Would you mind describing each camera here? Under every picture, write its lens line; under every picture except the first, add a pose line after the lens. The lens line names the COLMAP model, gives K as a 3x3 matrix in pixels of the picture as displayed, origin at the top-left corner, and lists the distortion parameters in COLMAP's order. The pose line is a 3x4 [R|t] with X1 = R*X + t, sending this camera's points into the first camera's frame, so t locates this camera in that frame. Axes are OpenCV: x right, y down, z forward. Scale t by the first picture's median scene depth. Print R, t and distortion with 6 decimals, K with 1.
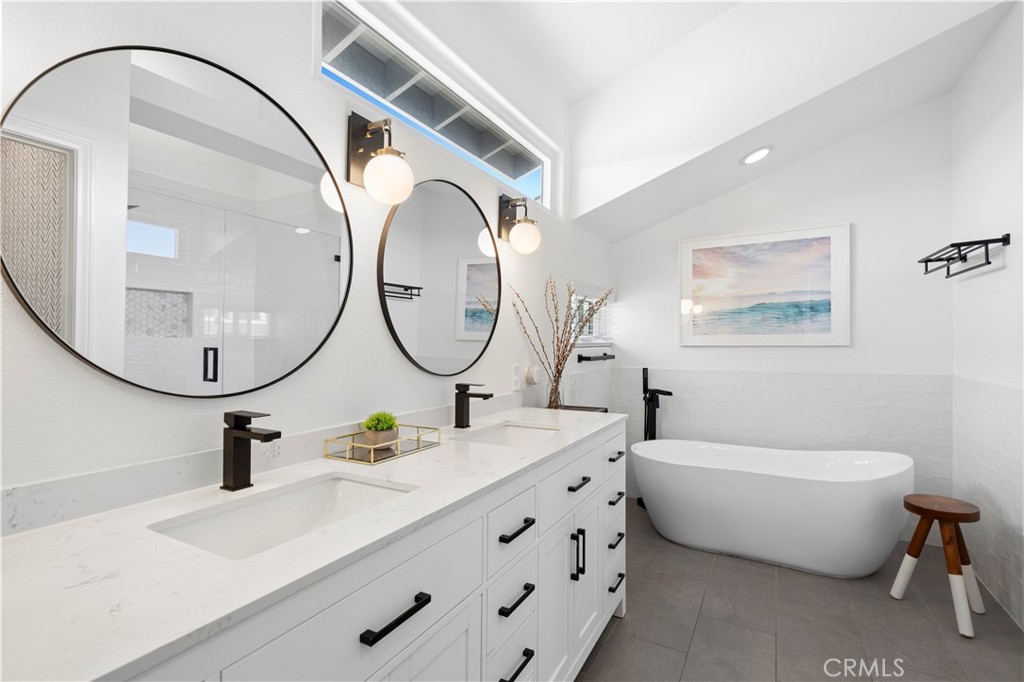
lens RADIAL K [[472.3, 0, 509.0], [0, 472.3, 344.0], [0, 0, 1]] dist [-0.005315, 0.002215]
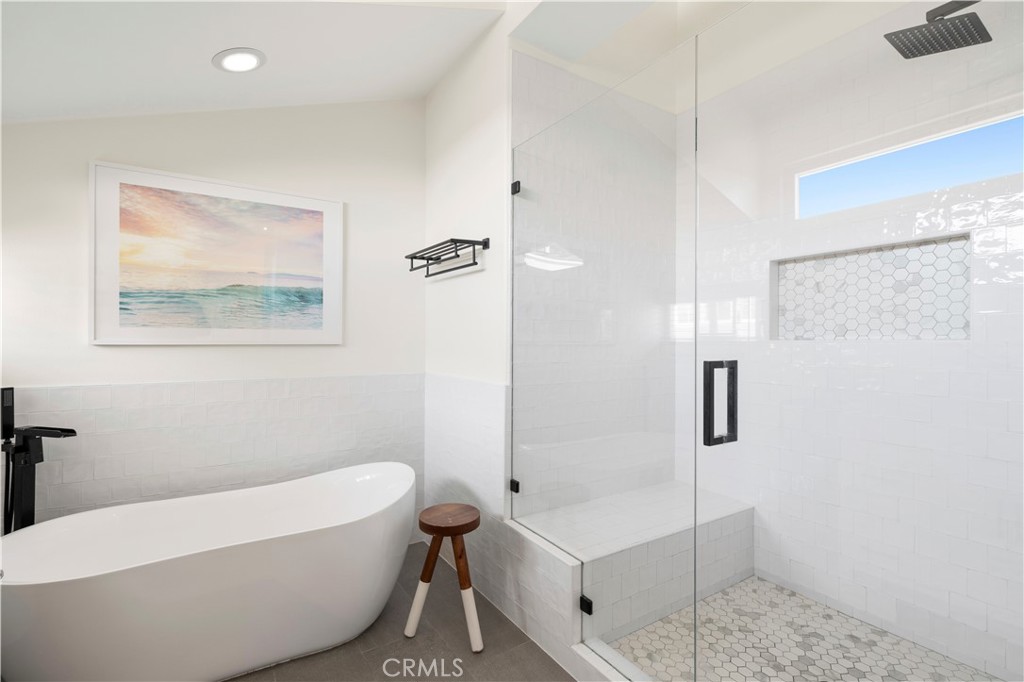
lens RADIAL K [[472.3, 0, 510.3], [0, 472.3, 343.0], [0, 0, 1]] dist [-0.005315, 0.002215]
pose [[0.464100, 0.004566, 0.885771, 0.103700], [-0.002194, 0.999990, -0.004005, 0.003441], [-0.885780, -0.000085, 0.464105, 0.324982]]
